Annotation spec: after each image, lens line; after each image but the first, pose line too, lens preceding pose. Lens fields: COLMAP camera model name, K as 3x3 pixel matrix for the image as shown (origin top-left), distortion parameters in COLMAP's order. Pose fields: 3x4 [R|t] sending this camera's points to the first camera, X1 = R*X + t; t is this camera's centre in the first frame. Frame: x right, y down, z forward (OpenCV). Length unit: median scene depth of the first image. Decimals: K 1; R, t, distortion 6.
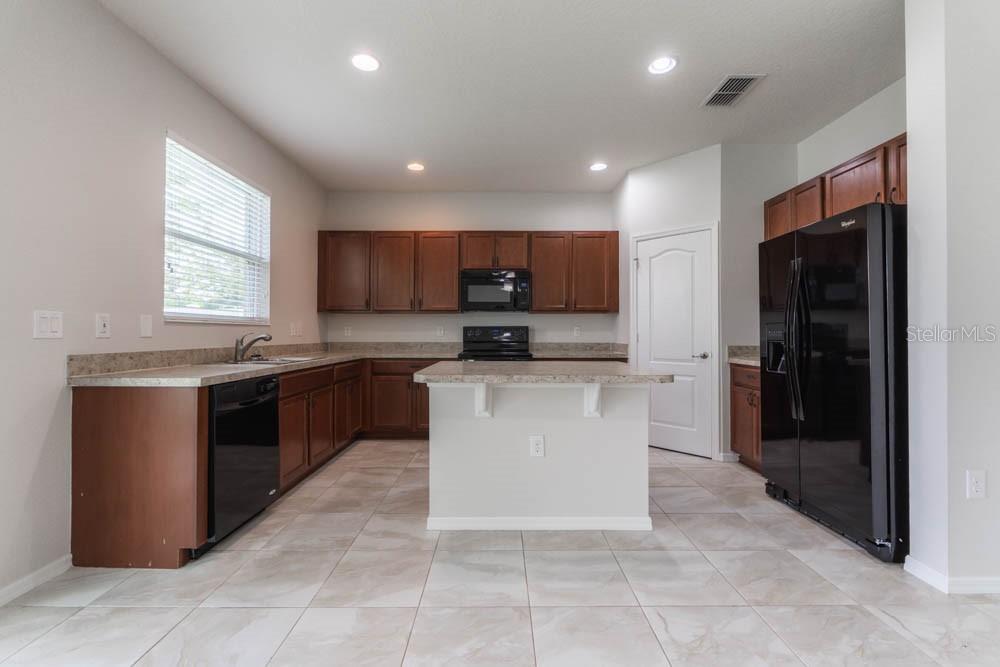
lens RADIAL K [[423.9, 0, 502.1], [0, 423.9, 331.7], [0, 0, 1]] dist [-0.001929, -0.000097]
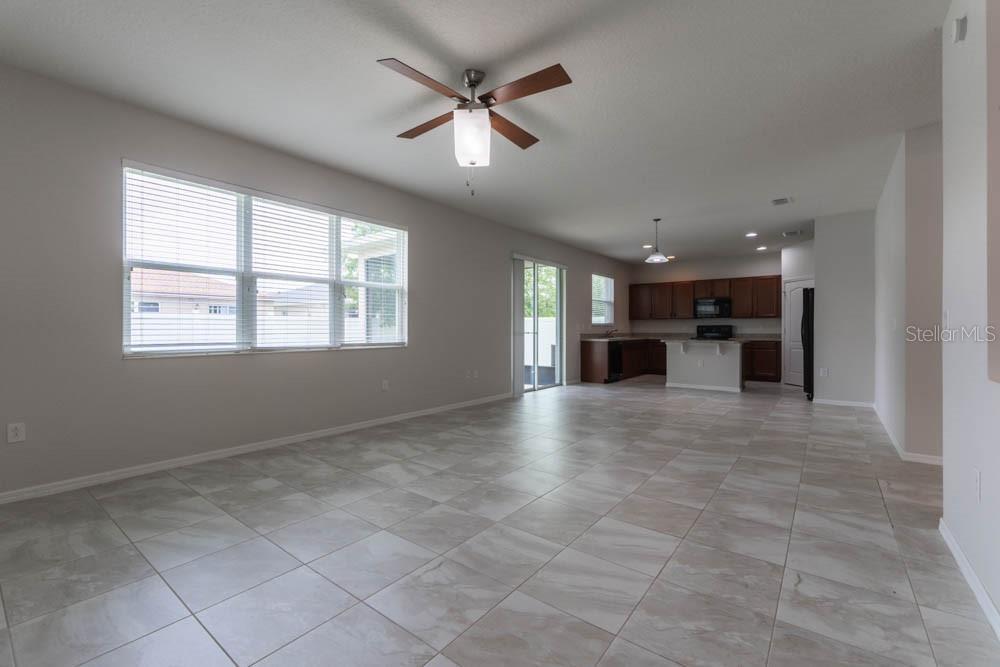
lens RADIAL K [[430.6, 0, 497.2], [0, 430.6, 329.3], [0, 0, 1]] dist [-0.001989, -0.000398]
pose [[0.787014, 0.001502, -0.616933, 0.638998], [0.003522, 0.999970, 0.006927, -0.015993], [0.616924, -0.007625, 0.786985, -1.837328]]
